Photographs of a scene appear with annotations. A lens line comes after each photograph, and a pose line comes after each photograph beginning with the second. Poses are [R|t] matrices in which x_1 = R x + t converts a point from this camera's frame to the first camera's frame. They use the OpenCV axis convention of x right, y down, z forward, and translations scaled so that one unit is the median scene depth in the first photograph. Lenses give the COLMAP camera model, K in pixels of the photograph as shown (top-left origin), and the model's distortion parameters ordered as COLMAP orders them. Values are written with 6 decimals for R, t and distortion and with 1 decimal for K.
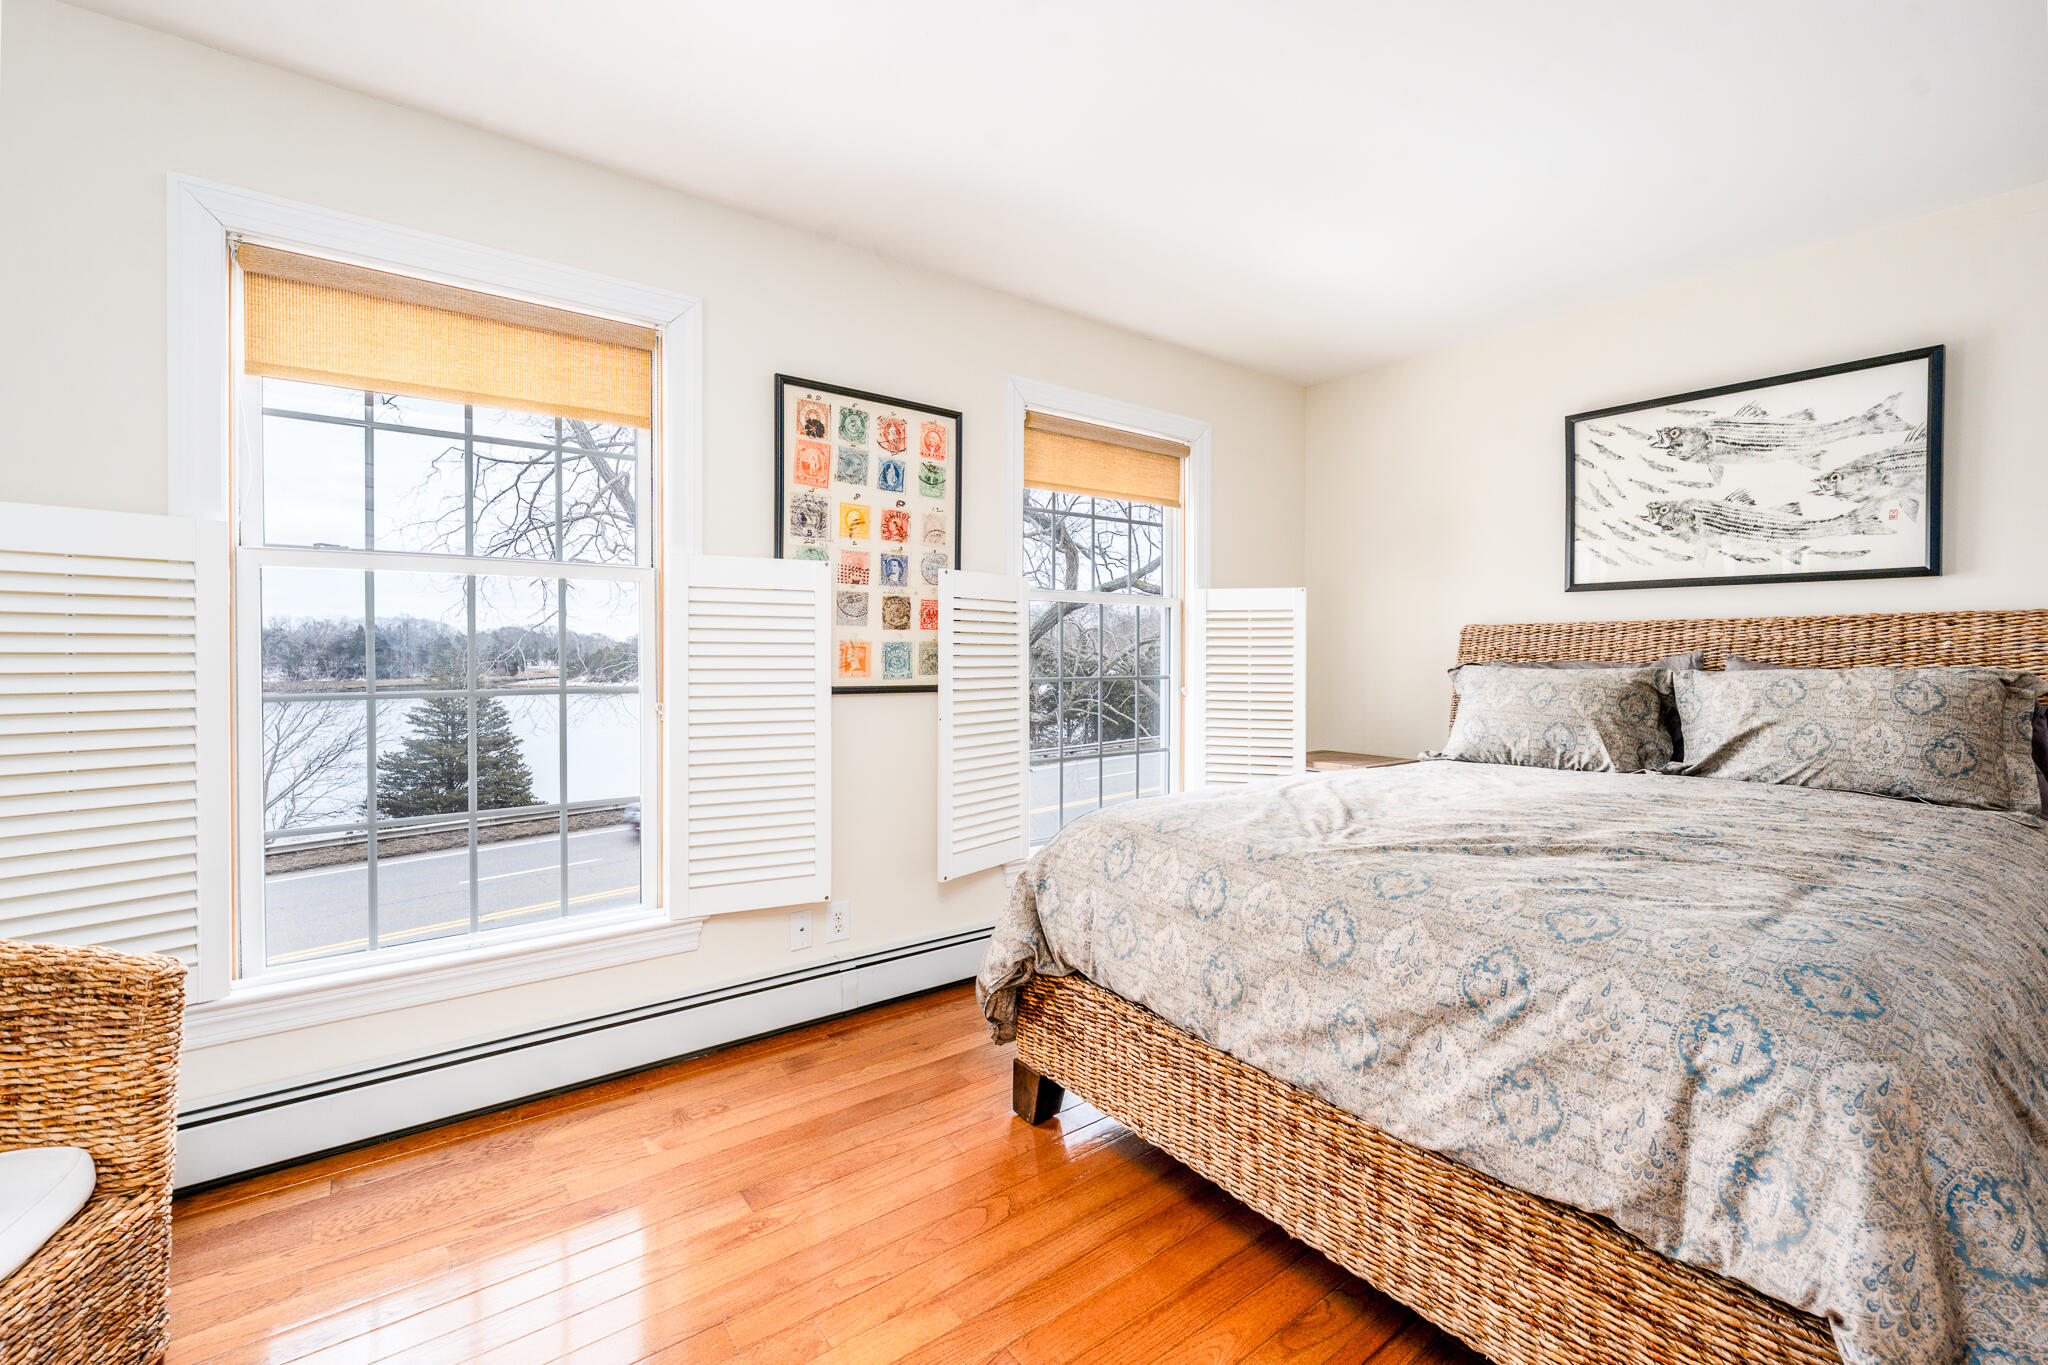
lens RADIAL K [[872.8, 0, 1016.8], [0, 872.8, 664.7], [0, 0, 1]] dist [0.009128, -0.000232]
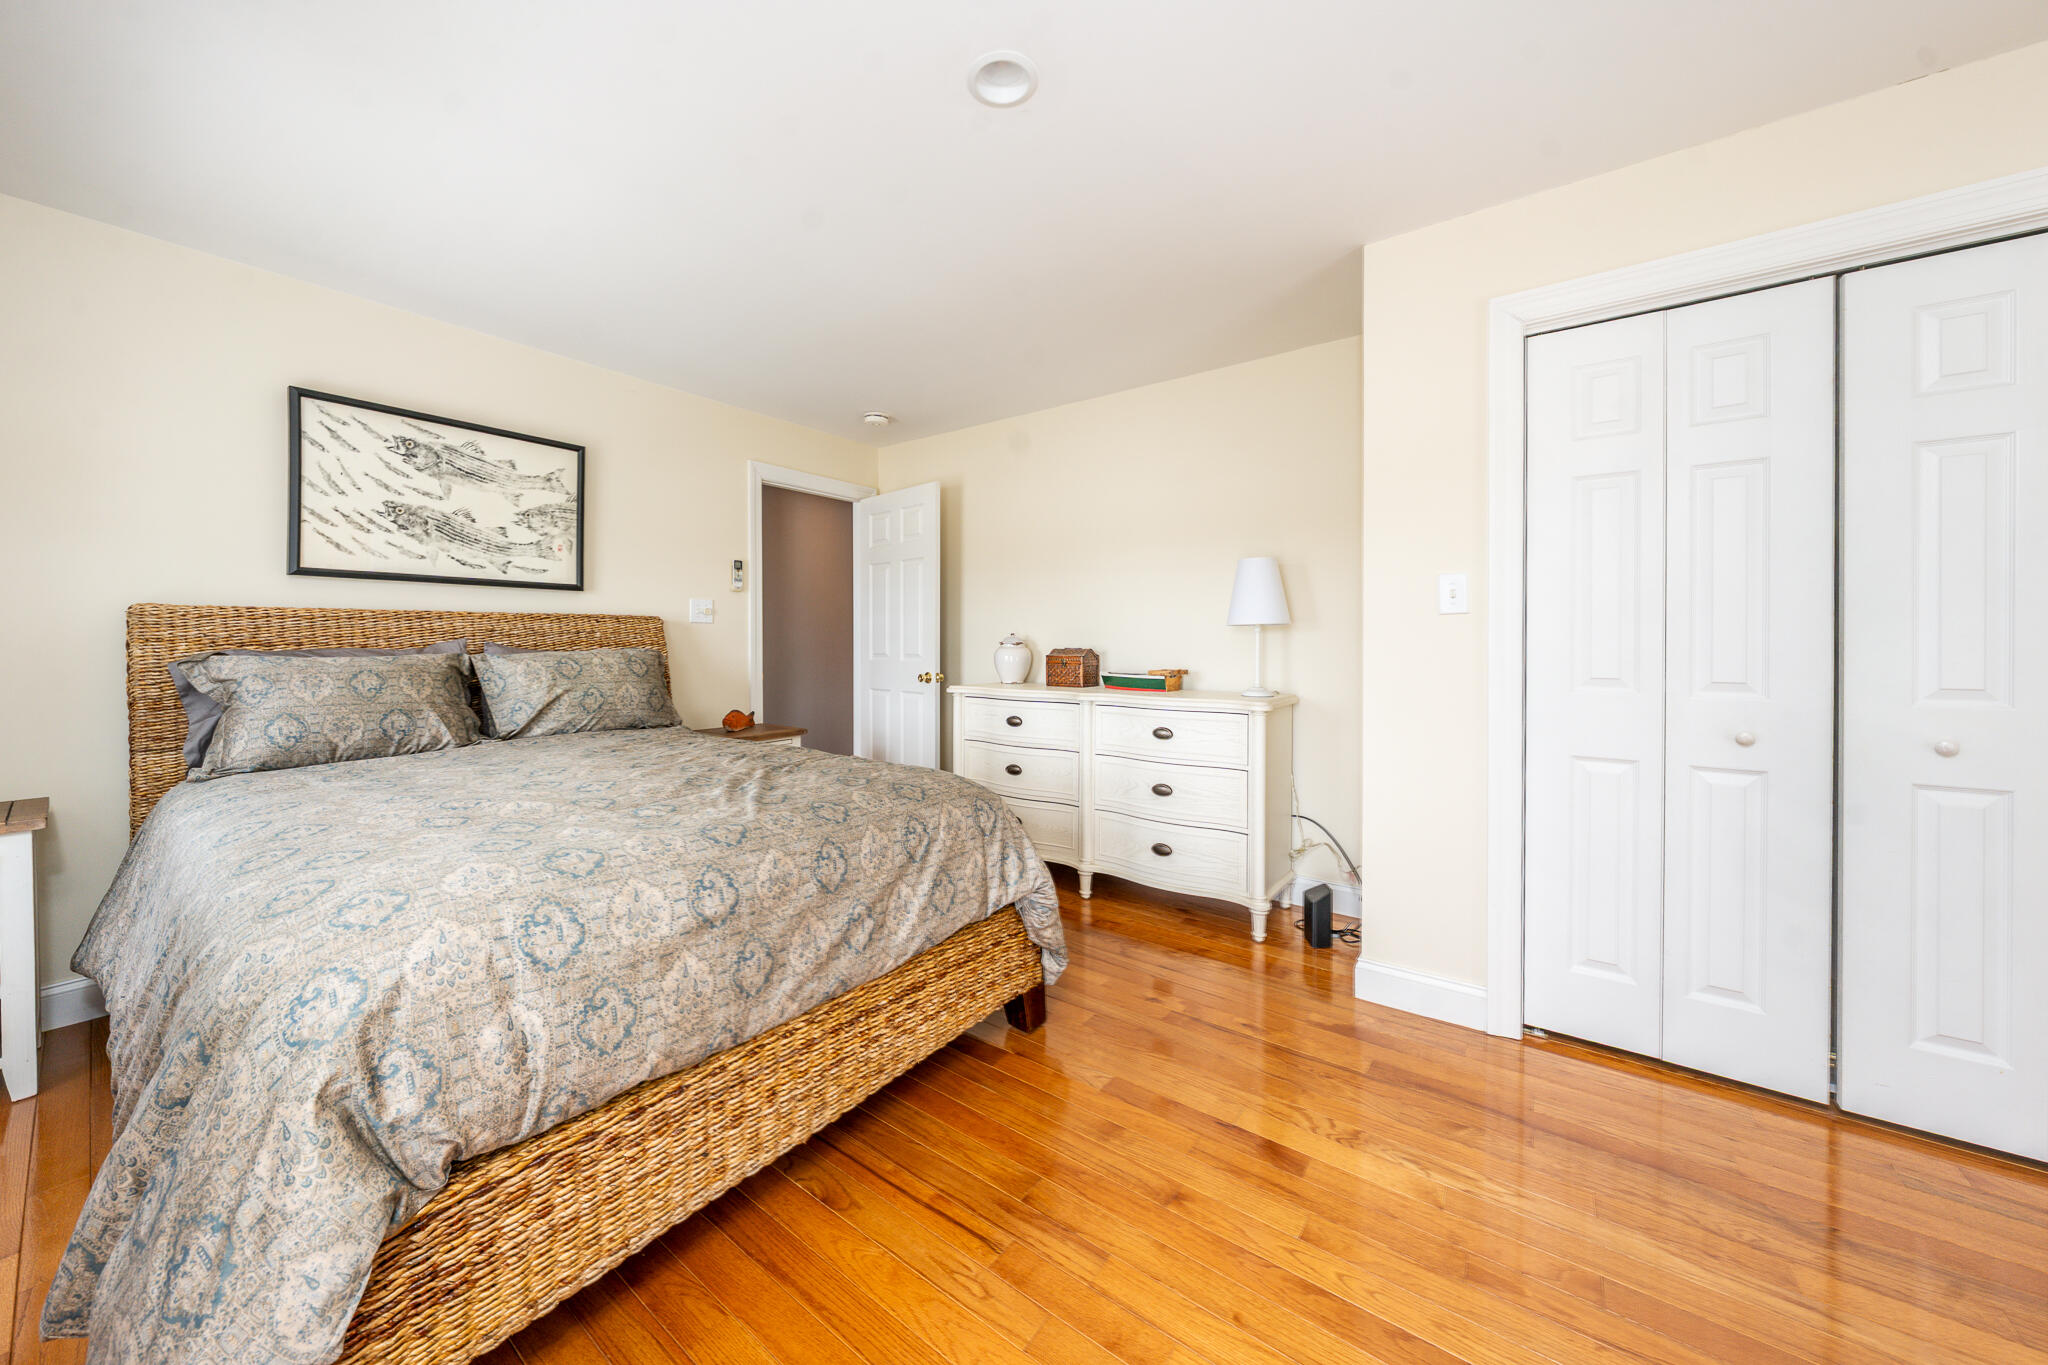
lens RADIAL K [[701.1, 0, 1033.3], [0, 701.1, 645.6], [0, 0, 1]] dist [-0.006876, 0.000810]
pose [[-0.298702, -0.010861, 0.954285, -0.385352], [0.012806, 0.999800, 0.015387, -0.010720], [-0.954261, 0.016817, -0.298503, 0.572897]]
